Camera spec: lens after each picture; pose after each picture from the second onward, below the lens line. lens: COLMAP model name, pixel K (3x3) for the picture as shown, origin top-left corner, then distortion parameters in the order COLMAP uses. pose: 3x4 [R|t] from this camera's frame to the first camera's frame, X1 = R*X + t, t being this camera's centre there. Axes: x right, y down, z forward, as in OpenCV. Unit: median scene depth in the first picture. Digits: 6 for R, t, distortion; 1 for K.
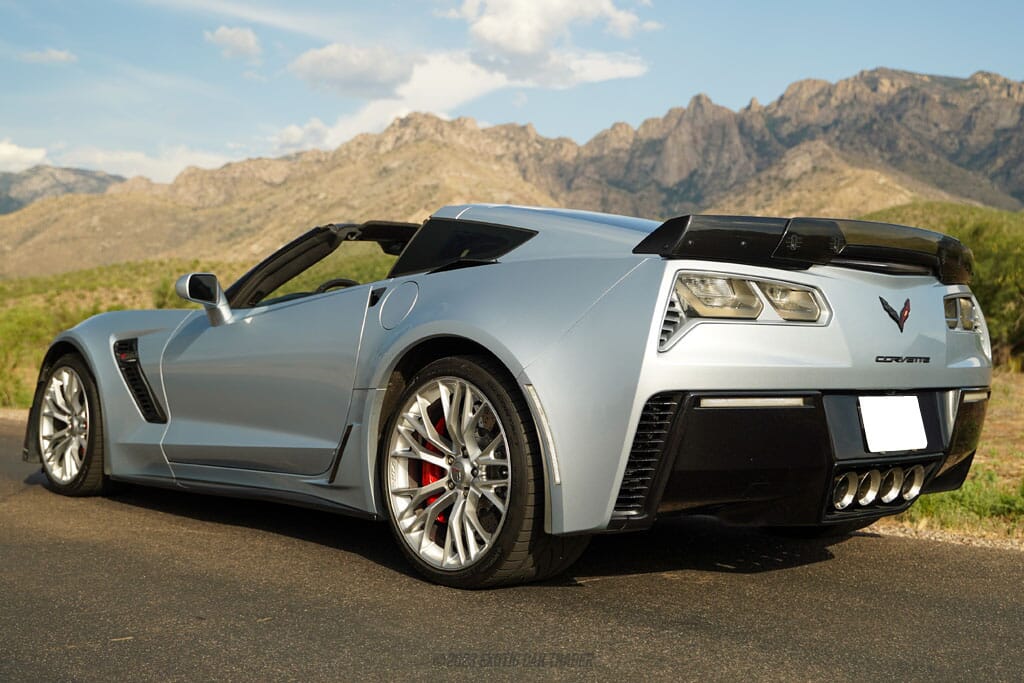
lens RADIAL K [[1036.5, 0, 512.8], [0, 1036.5, 343.1], [0, 0, 1]] dist [-0.007794, 0.000000]
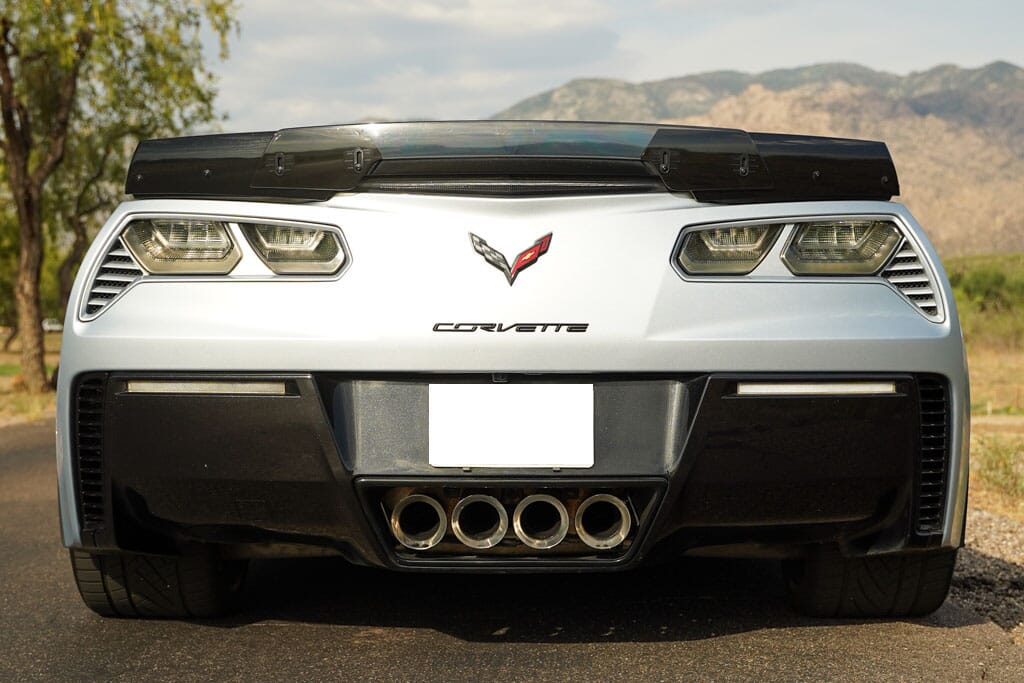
lens RADIAL K [[1036.5, 0, 512.3], [0, 1036.5, 342.5], [0, 0, 1]] dist [-0.007794, 0.000000]
pose [[0.823353, -0.003084, -0.567522, 0.768511], [0.015319, 0.999742, 0.016792, 0.014839], [0.567324, -0.022520, 0.823187, 0.481220]]
